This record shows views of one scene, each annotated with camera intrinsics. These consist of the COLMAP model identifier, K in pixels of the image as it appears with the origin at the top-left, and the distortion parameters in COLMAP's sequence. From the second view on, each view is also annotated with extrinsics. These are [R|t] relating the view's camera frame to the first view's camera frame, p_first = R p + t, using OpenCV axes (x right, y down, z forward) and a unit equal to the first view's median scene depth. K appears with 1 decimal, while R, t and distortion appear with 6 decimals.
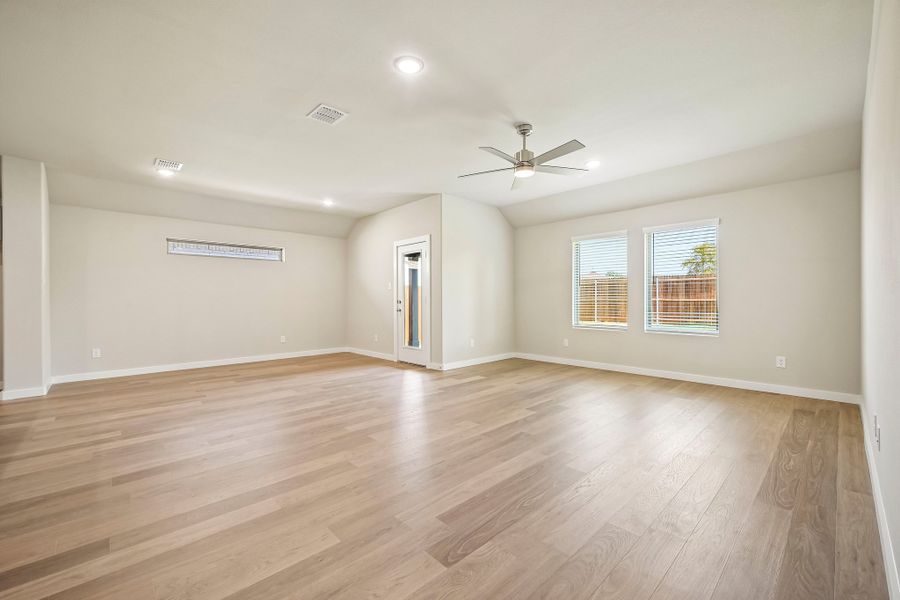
lens RADIAL K [[369.8, 0, 450.0], [0, 369.8, 300.0], [0, 0, 1]] dist [0.001019, -0.000227]
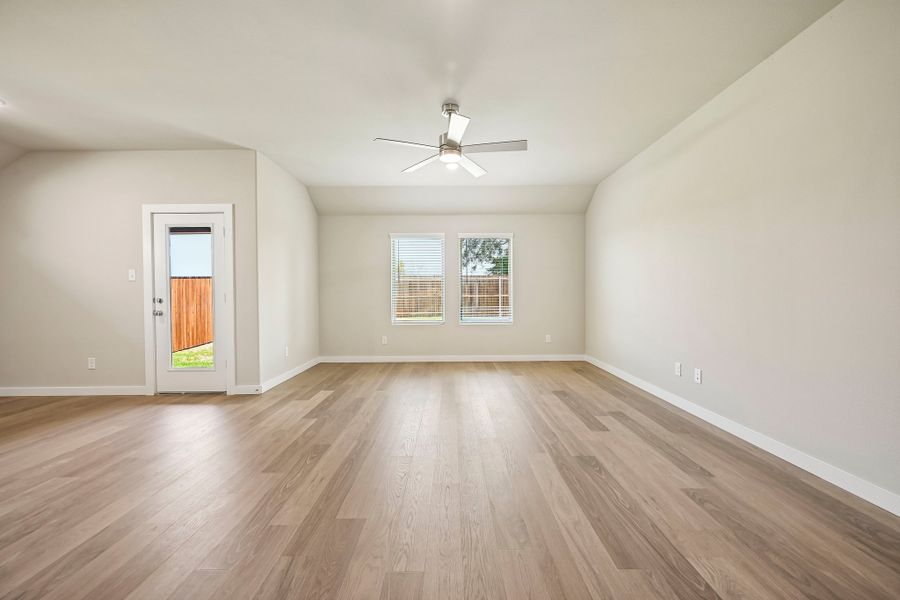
lens RADIAL K [[355.8, 0, 452.1], [0, 355.8, 299.5], [0, 0, 1]] dist [0.000035, -0.000042]
pose [[0.684197, -0.009592, 0.729234, -0.262882], [0.004728, 0.999951, 0.008717, 0.000284], [-0.729282, -0.002516, 0.684209, 0.233405]]
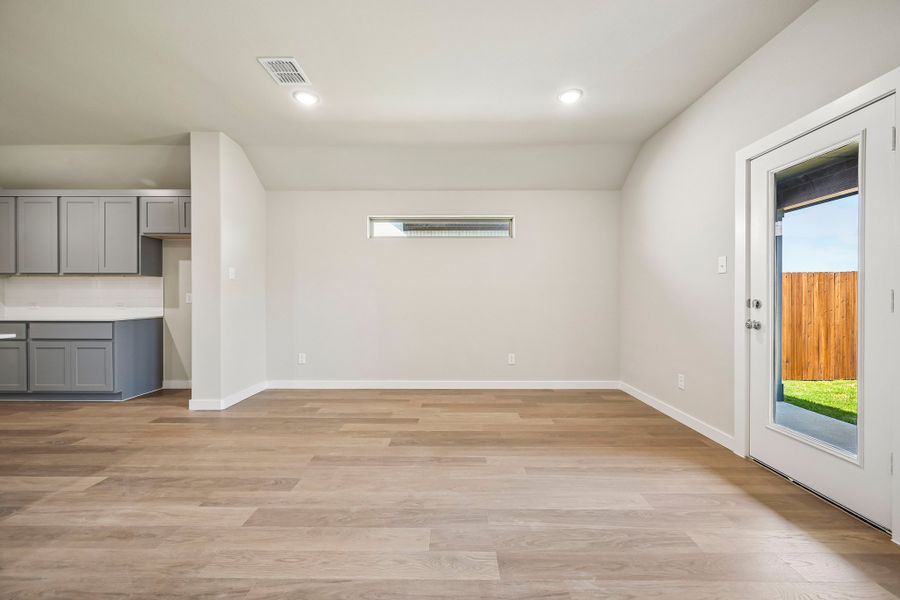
lens RADIAL K [[355.8, 0, 452.1], [0, 355.8, 299.5], [0, 0, 1]] dist [0.000035, -0.000042]
pose [[0.721882, 0.007776, -0.691972, -0.120172], [-0.003982, 0.999967, 0.007083, -0.000637], [0.692005, -0.002358, 0.721889, 0.577106]]
